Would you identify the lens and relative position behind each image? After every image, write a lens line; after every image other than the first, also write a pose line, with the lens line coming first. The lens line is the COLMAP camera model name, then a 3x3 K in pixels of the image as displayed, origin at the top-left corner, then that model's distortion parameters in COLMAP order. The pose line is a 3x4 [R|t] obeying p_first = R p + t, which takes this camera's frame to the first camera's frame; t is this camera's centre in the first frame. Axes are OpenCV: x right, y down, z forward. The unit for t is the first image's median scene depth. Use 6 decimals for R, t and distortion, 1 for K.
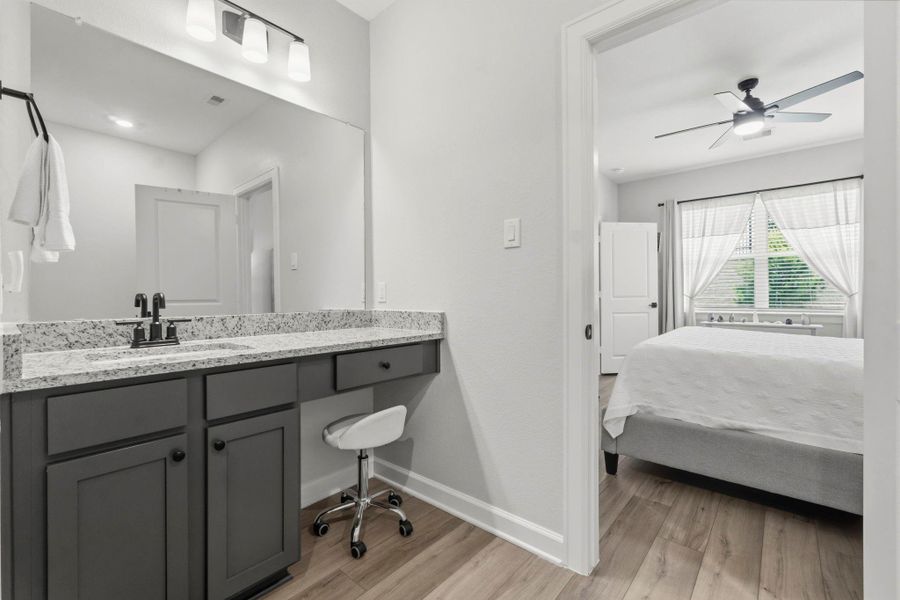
lens RADIAL K [[365.8, 0, 457.5], [0, 365.8, 291.9], [0, 0, 1]] dist [0.001235, 0.000816]
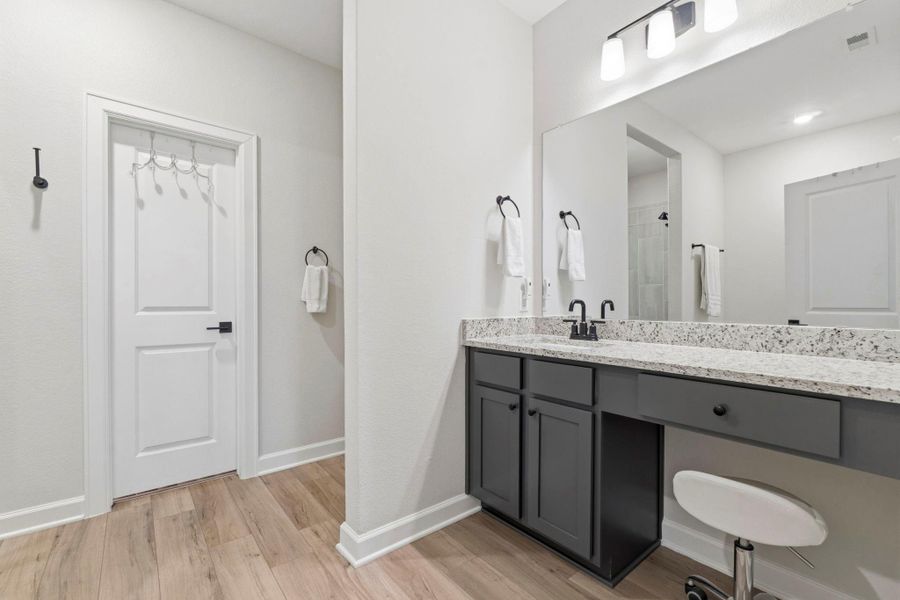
lens RADIAL K [[384.6, 0, 446.1], [0, 384.6, 306.5], [0, 0, 1]] dist [-0.006763, 0.002526]
pose [[-0.160534, 0.013485, -0.986938, 0.407823], [0.008997, 0.999885, 0.012199, 0.003586], [0.986989, -0.006922, -0.160637, 0.468623]]
